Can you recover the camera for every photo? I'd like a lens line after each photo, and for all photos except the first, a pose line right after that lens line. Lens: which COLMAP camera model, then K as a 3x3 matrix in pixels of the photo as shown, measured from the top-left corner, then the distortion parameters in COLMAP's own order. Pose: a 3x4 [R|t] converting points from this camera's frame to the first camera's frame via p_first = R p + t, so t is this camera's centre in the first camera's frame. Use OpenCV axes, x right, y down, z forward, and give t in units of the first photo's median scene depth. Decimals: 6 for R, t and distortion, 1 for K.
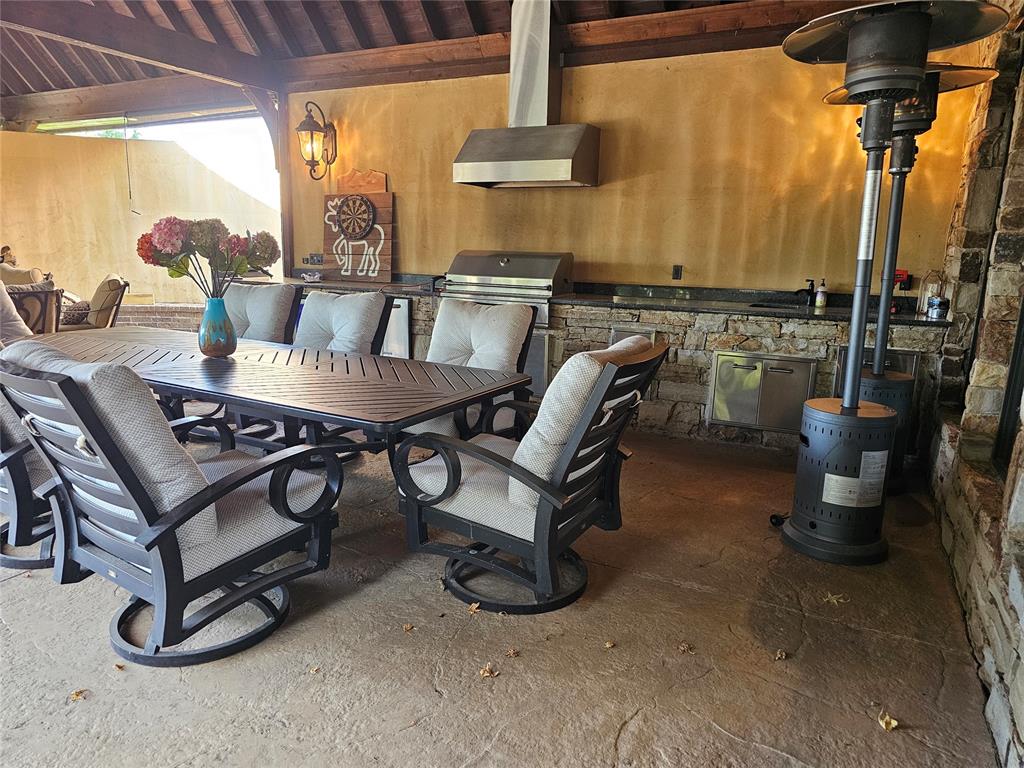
lens RADIAL K [[665.4, 0, 512.0], [0, 665.4, 384.0], [0, 0, 1]] dist [0.054379, -0.052609]
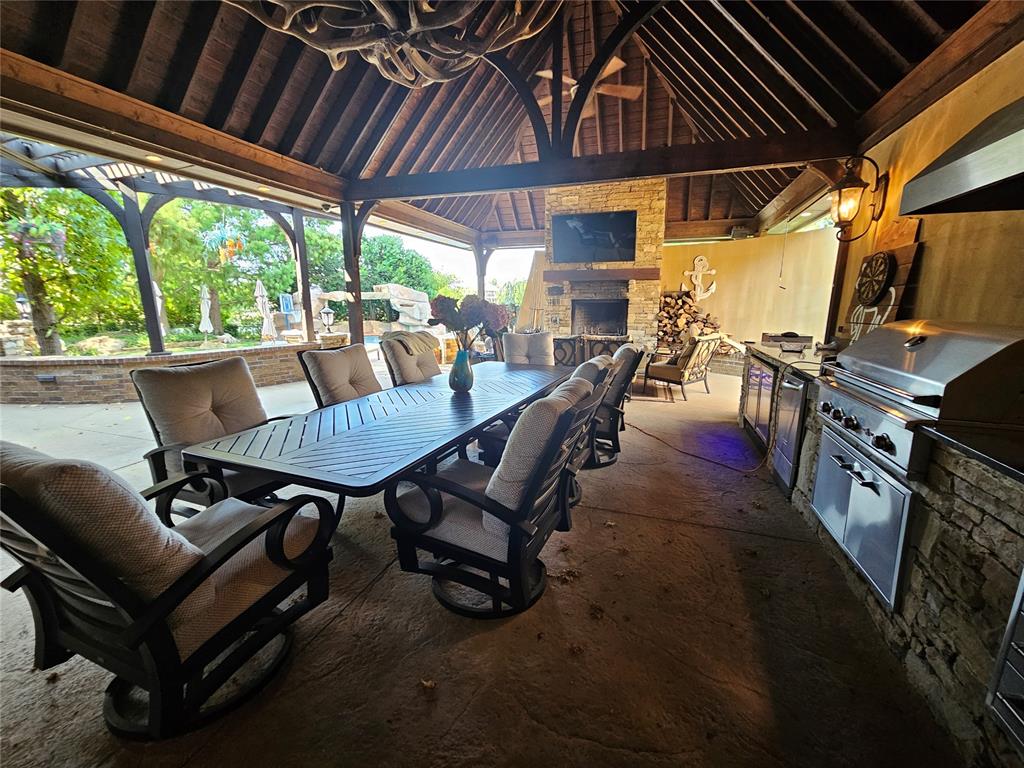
lens RADIAL K [[417.9, 0, 512.0], [0, 417.9, 384.0], [0, 0, 1]] dist [0.000079, 0.000013]
pose [[0.153532, 0.168151, -0.973731, 0.227717], [-0.201858, 0.969972, 0.135674, -0.103786], [0.967306, 0.175725, 0.182865, 0.497794]]
